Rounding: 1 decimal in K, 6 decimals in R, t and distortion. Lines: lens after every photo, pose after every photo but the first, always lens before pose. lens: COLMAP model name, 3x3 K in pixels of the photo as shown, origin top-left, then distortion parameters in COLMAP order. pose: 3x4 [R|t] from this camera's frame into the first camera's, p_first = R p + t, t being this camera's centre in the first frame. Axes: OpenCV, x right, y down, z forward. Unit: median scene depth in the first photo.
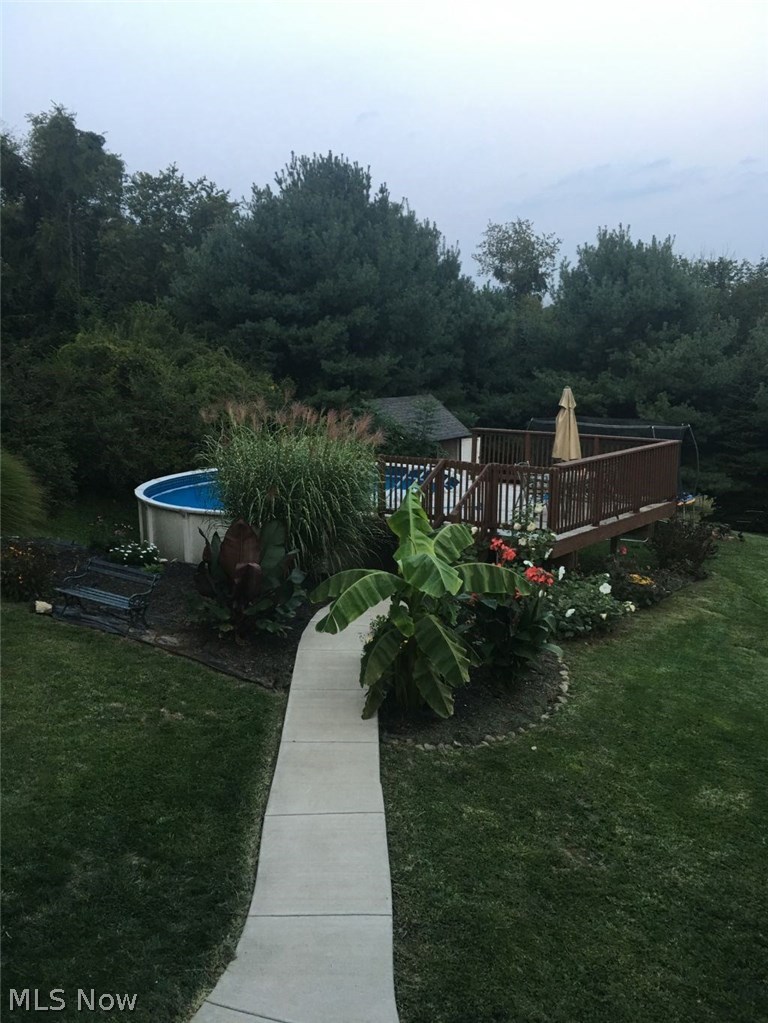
lens RADIAL K [[888.1, 0, 384.0], [0, 888.1, 511.5], [0, 0, 1]] dist [0.108824, -0.158667]
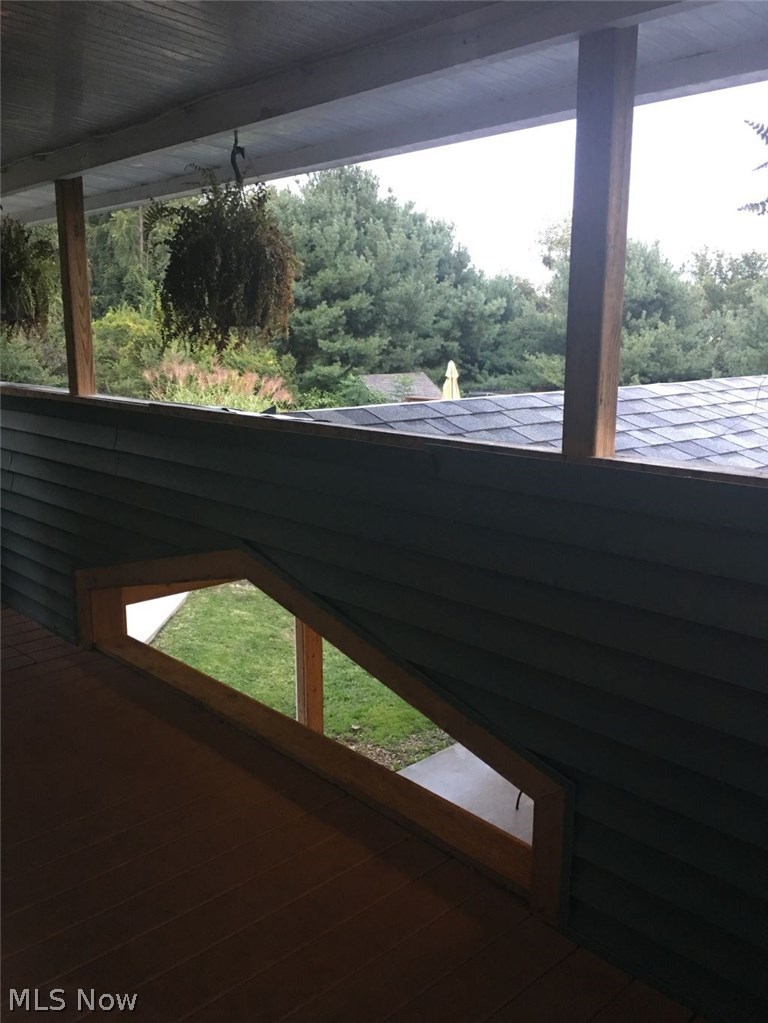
lens RADIAL K [[888.1, 0, 384.0], [0, 888.1, 511.5], [0, 0, 1]] dist [0.108824, -0.158667]
pose [[0.995303, 0.034419, -0.090481, 0.120568], [-0.032979, 0.999305, 0.017359, 0.028265], [0.091016, -0.014294, 0.995747, -0.138433]]
